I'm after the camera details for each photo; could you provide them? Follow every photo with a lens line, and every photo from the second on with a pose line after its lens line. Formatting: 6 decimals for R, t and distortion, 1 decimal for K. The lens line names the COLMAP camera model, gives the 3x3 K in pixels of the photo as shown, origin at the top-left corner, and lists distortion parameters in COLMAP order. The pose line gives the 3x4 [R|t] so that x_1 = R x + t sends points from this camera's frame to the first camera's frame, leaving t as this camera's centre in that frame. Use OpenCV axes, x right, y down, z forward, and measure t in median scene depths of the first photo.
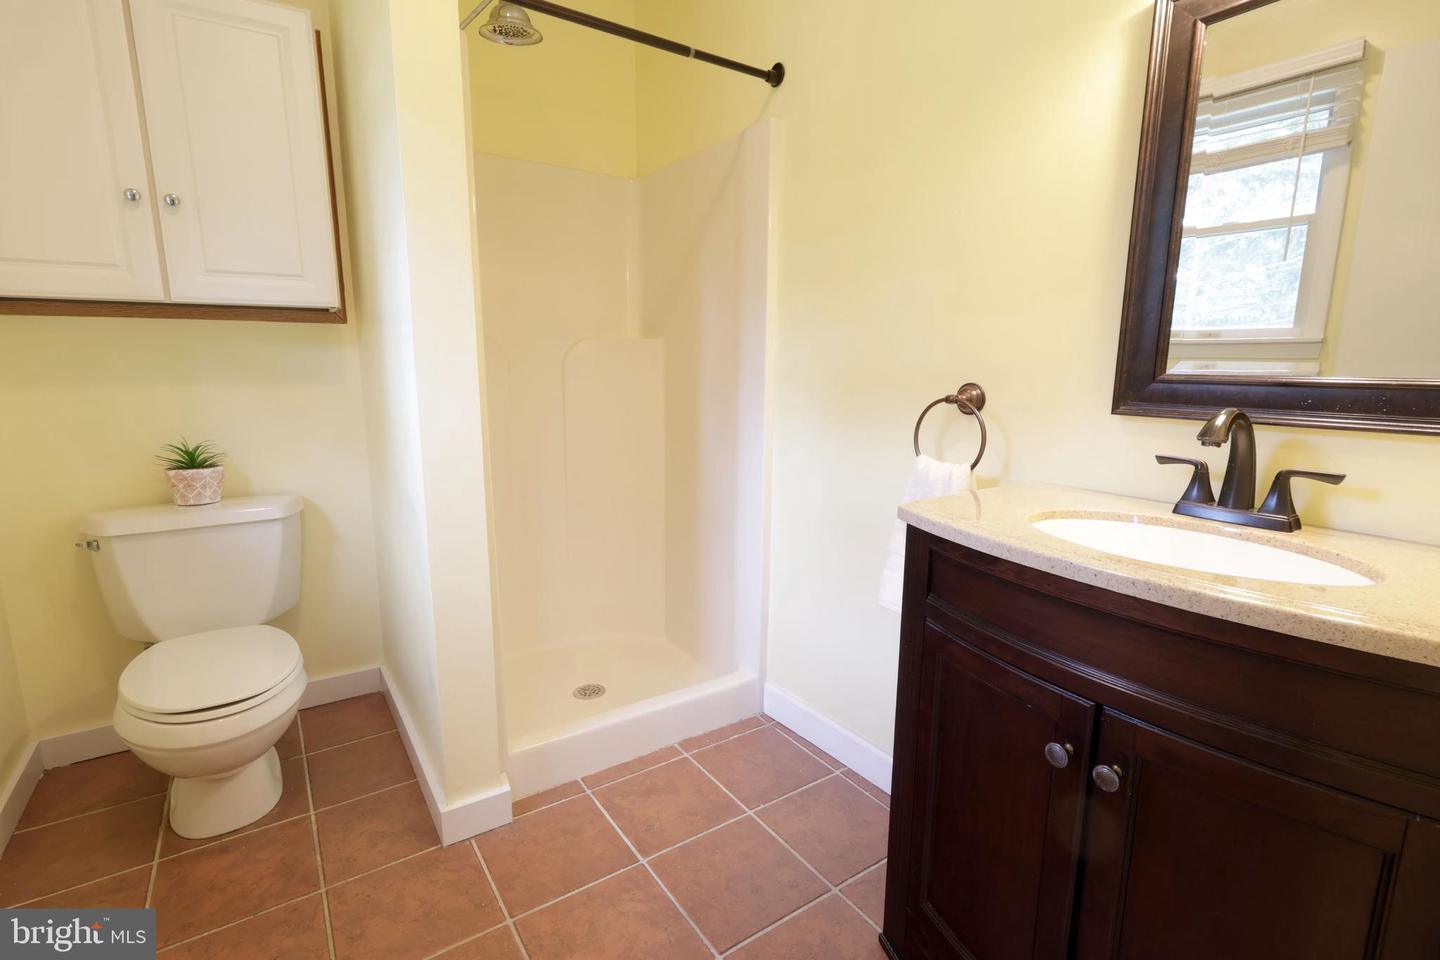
lens RADIAL K [[681.6, 0, 716.0], [0, 681.6, 481.9], [0, 0, 1]] dist [0.014183, -0.003905]
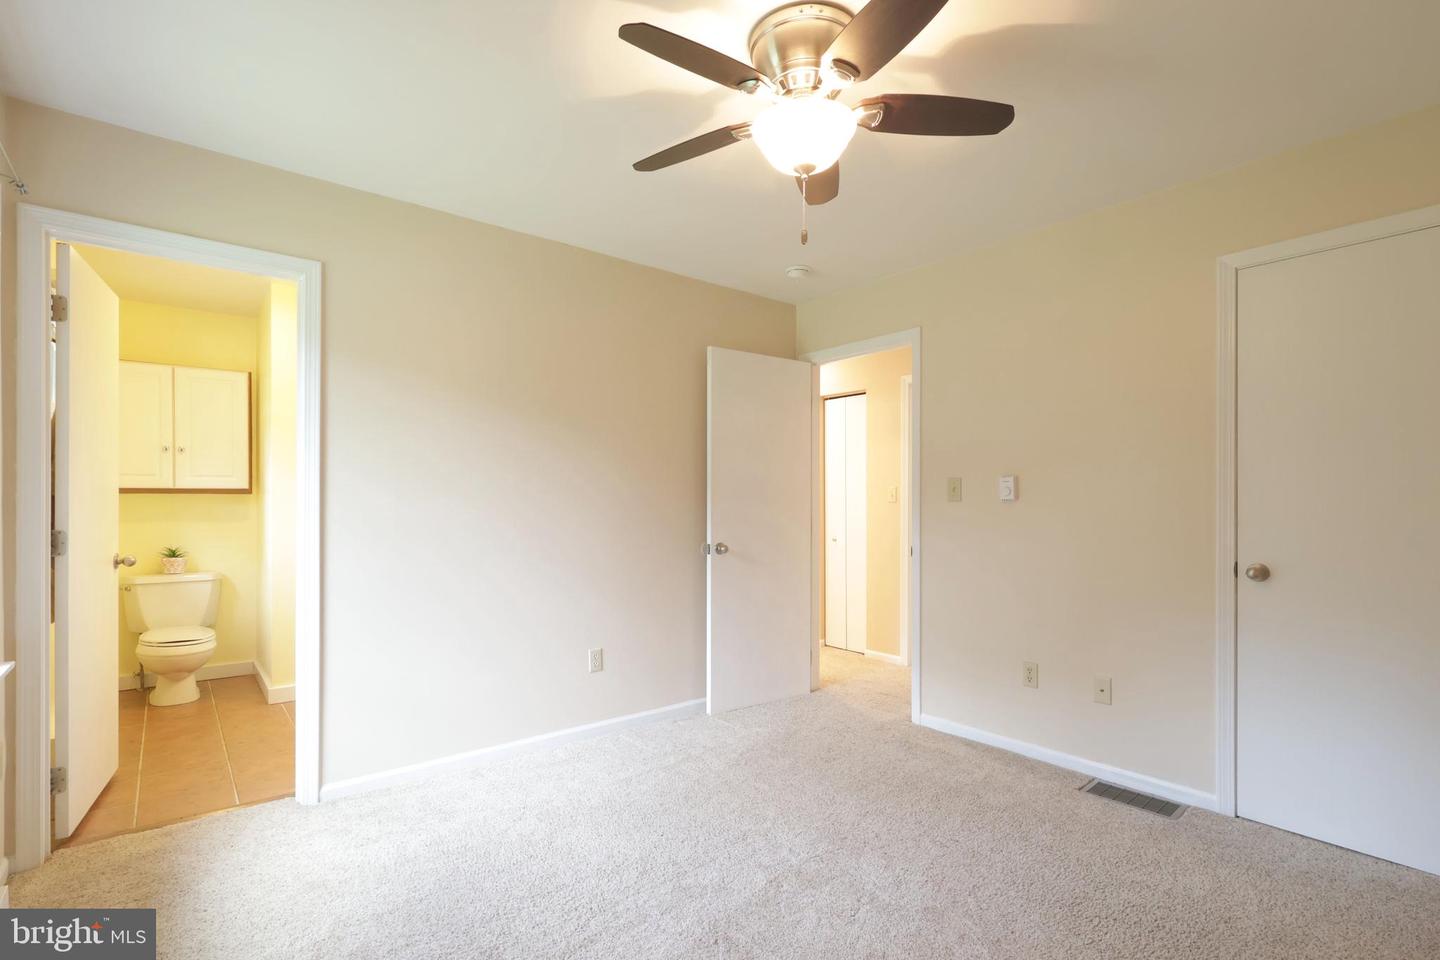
lens RADIAL K [[681.6, 0, 705.5], [0, 681.6, 514.4], [0, 0, 1]] dist [0.014183, -0.003905]
pose [[0.997551, -0.004520, 0.069791, 0.864496], [0.016150, 0.985824, -0.167005, 0.252989], [-0.068047, 0.167723, 0.983483, -1.422995]]
